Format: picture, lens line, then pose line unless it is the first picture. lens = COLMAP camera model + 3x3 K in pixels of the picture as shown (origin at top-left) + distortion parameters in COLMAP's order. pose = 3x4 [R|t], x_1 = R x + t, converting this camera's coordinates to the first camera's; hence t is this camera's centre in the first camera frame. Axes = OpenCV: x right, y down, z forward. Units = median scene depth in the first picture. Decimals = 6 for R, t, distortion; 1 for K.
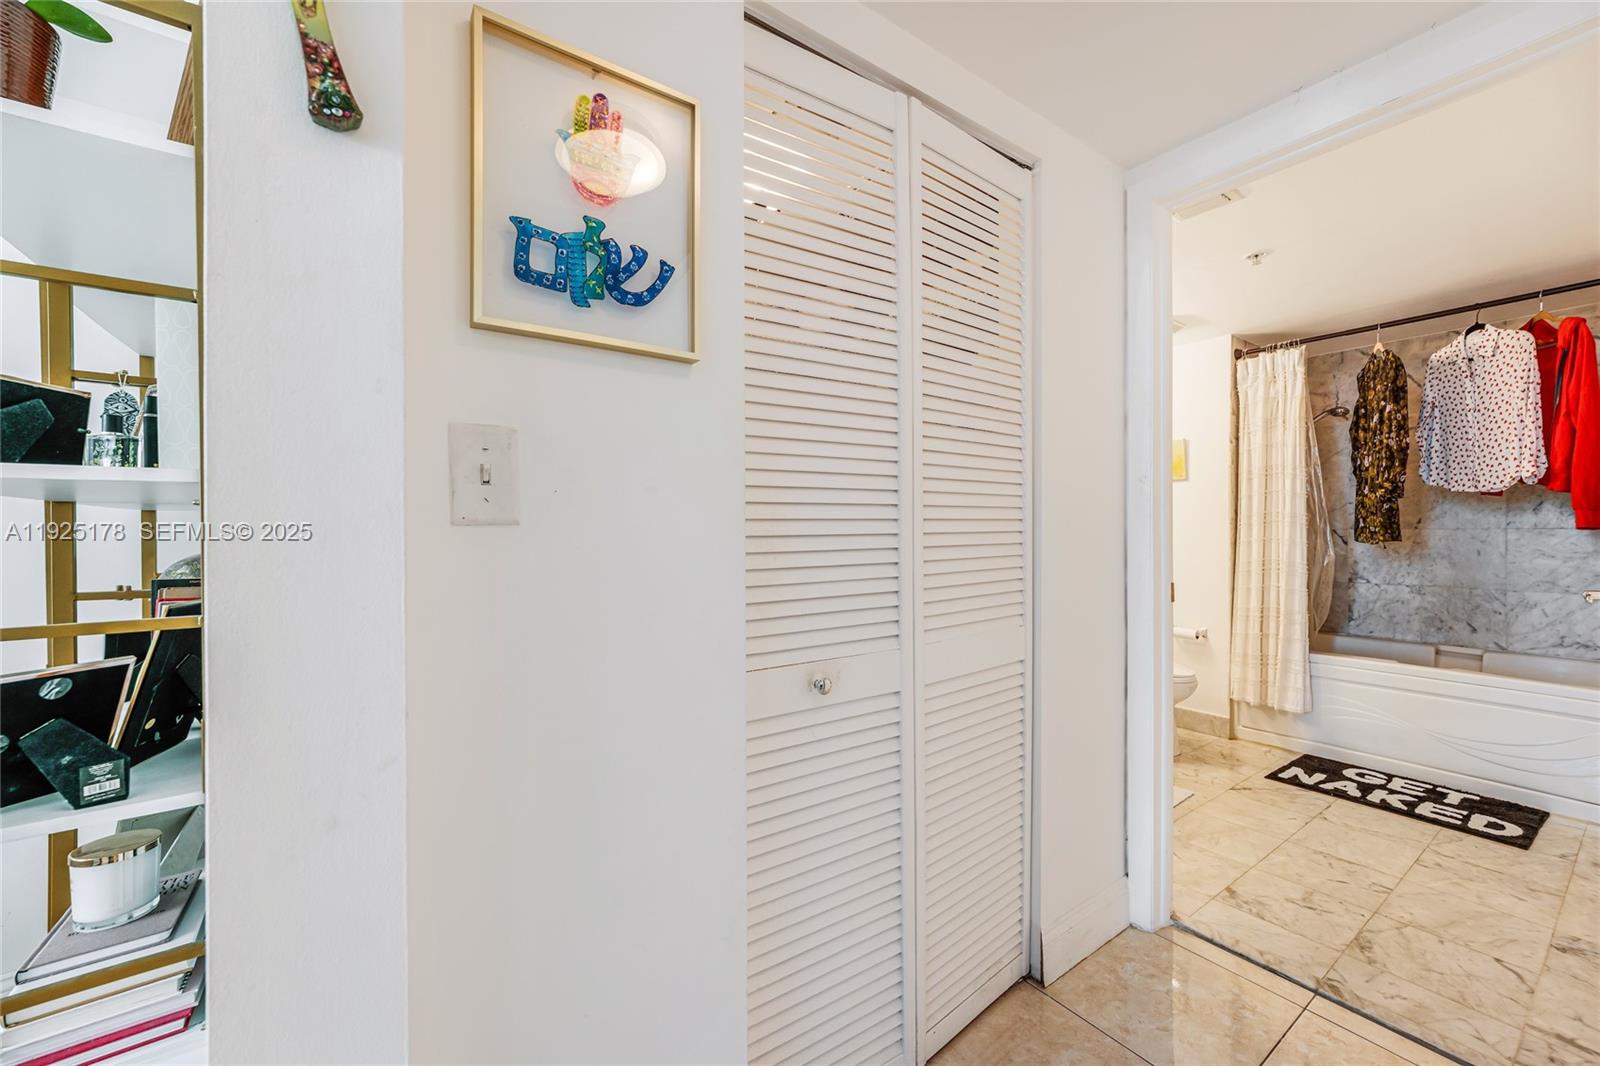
lens RADIAL K [[640.2, 0, 800.0], [0, 640.2, 533.0], [0, 0, 1]] dist [-0.003413, 0.006113]
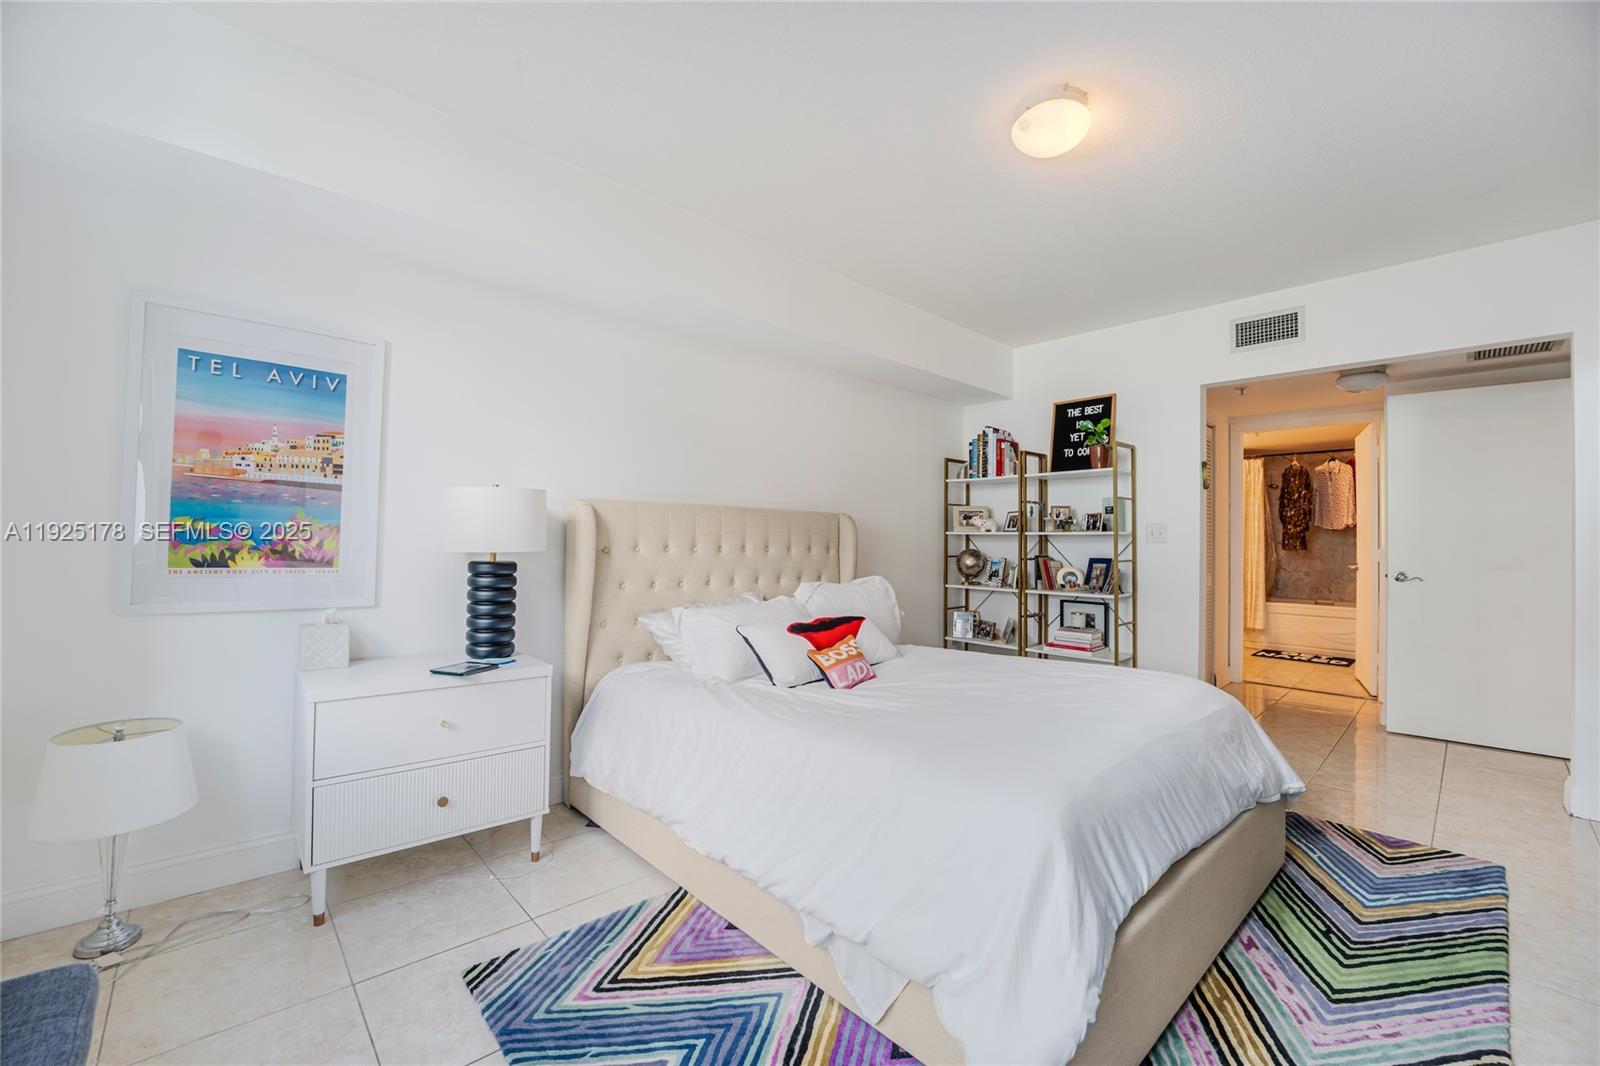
lens RADIAL K [[654.5, 0, 800.0], [0, 654.5, 533.0], [0, 0, 1]] dist [-0.018318, -0.000065]
pose [[0.991279, 0.011413, 0.131284, -1.105984], [-0.010181, 0.999898, -0.010054, -0.005885], [-0.131386, 0.008630, 0.991294, -1.010613]]
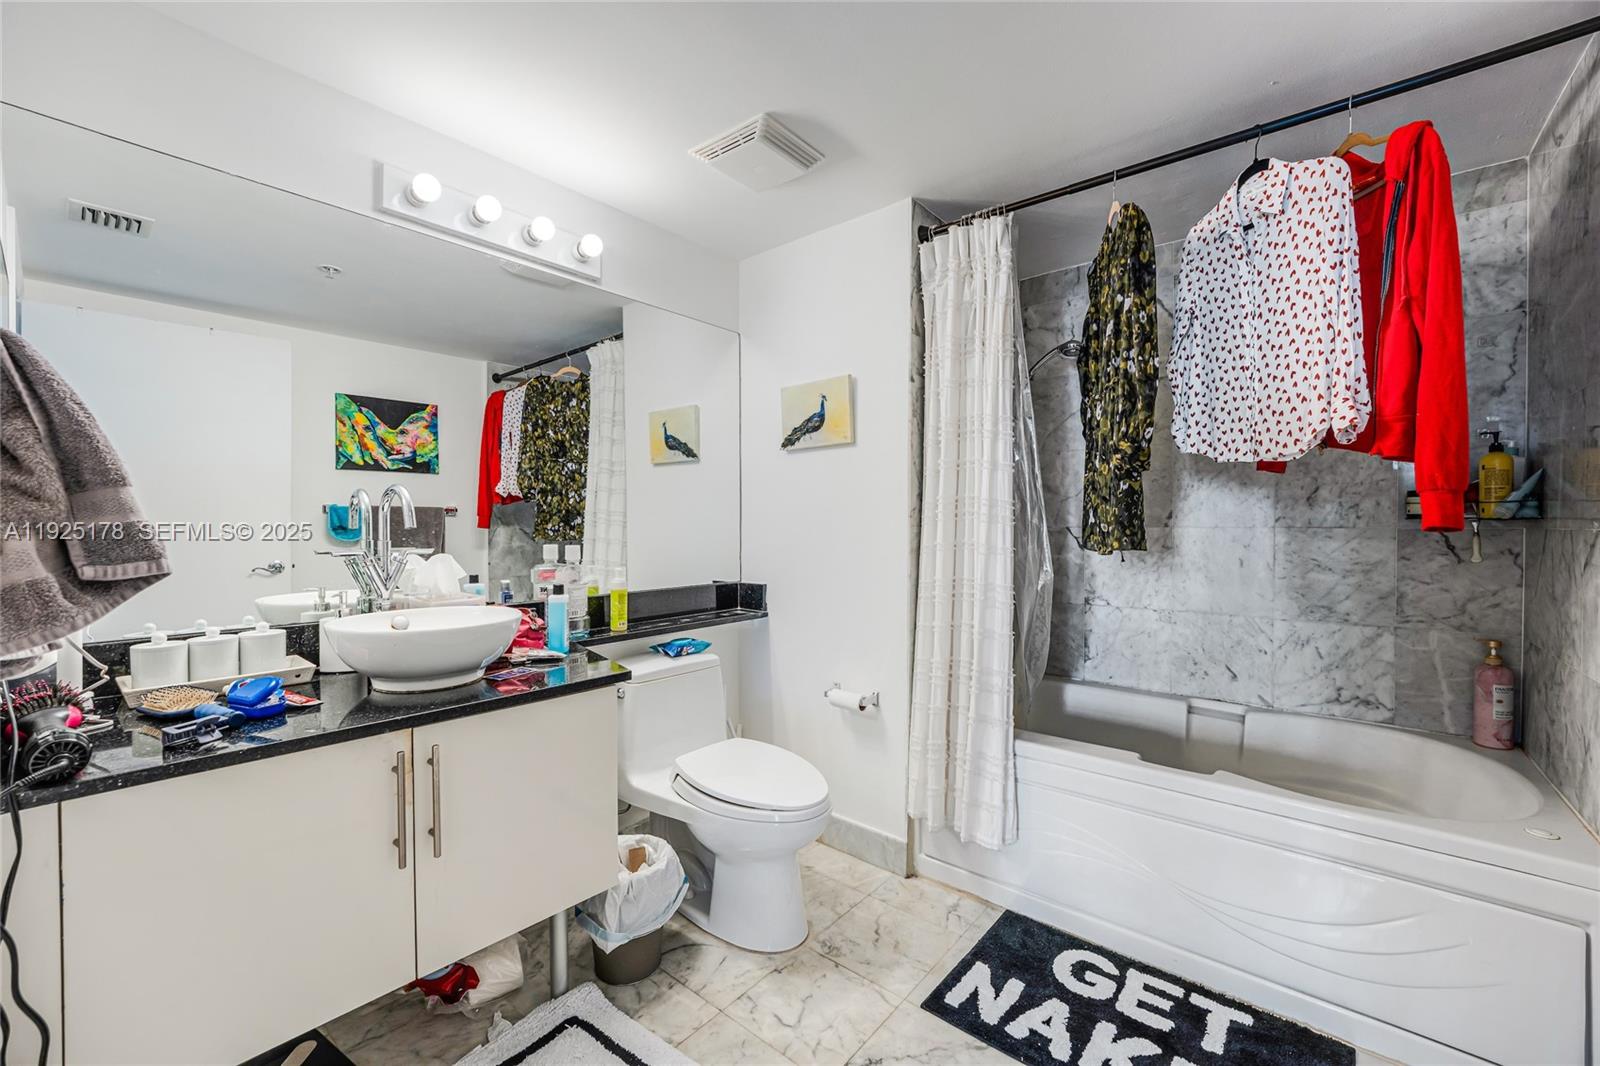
lens RADIAL K [[639.9, 0, 793.4], [0, 639.9, 531.6], [0, 0, 1]] dist [-0.016620, -0.000017]
pose [[0.971386, 0.002142, 0.237499, 0.493364], [-0.003800, 0.999972, 0.006523, -0.005163], [-0.237478, -0.007239, 0.971366, 0.519715]]
